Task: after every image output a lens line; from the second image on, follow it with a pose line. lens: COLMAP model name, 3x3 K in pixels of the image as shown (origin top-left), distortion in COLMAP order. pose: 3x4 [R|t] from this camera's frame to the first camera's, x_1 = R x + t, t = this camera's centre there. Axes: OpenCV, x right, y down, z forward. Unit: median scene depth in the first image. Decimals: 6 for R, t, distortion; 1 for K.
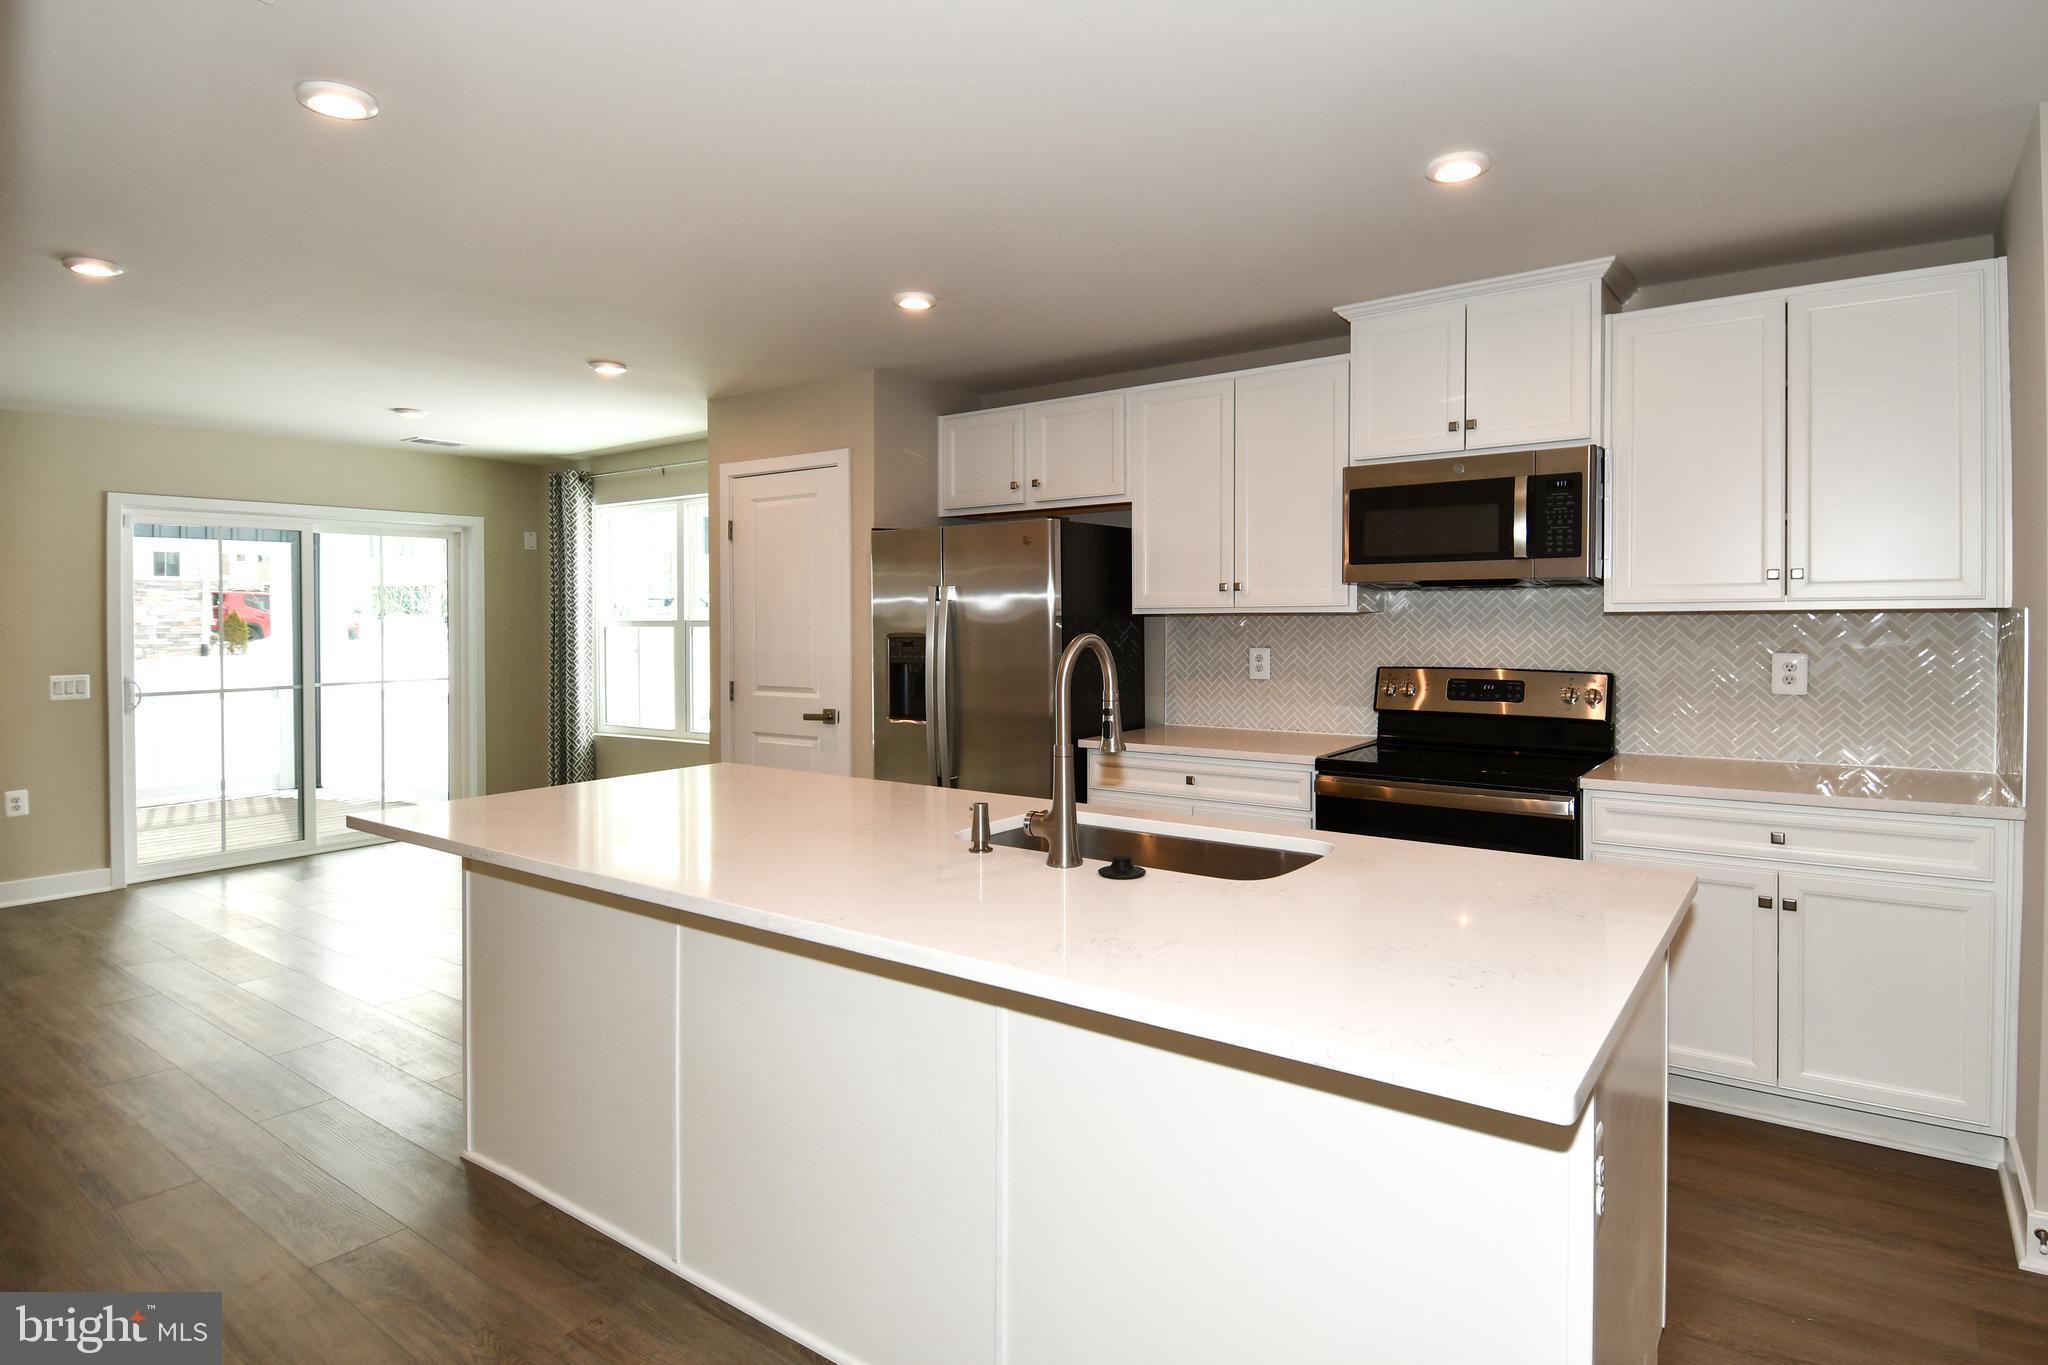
lens RADIAL K [[1117.9, 0, 1030.4], [0, 1117.9, 616.5], [0, 0, 1]] dist [0.017615, -0.022993]
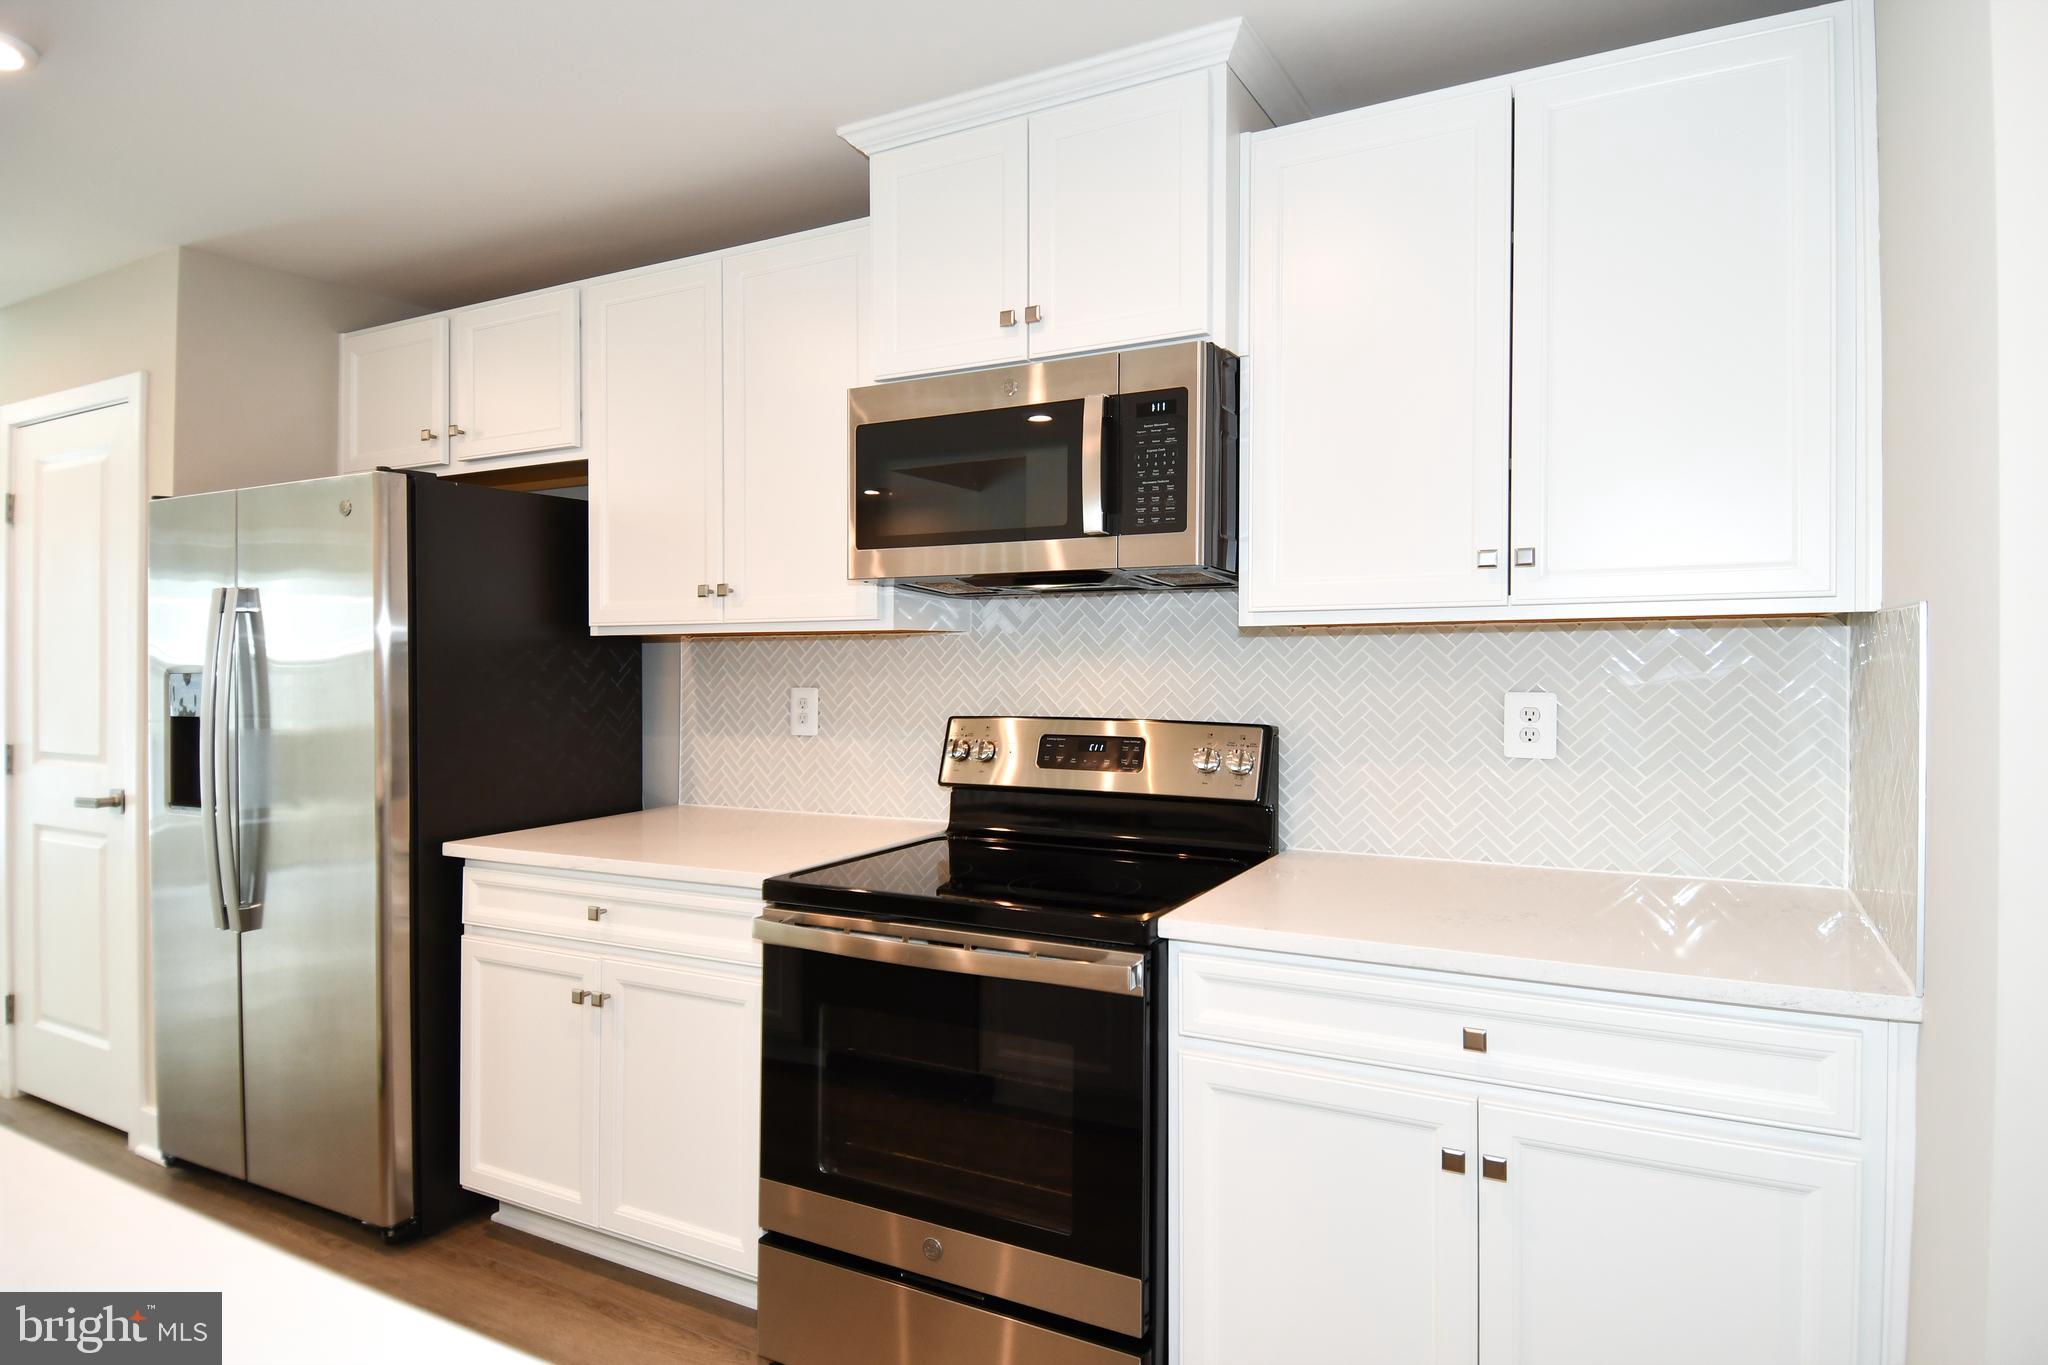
lens RADIAL K [[1224.6, 0, 982.0], [0, 1224.6, 655.4], [0, 0, 1]] dist [0.035035, -0.003833]
pose [[0.992497, -0.003899, 0.122203, 0.287944], [0.003354, 0.999983, 0.004664, 0.008051], [-0.122219, -0.004219, 0.992494, 0.353127]]
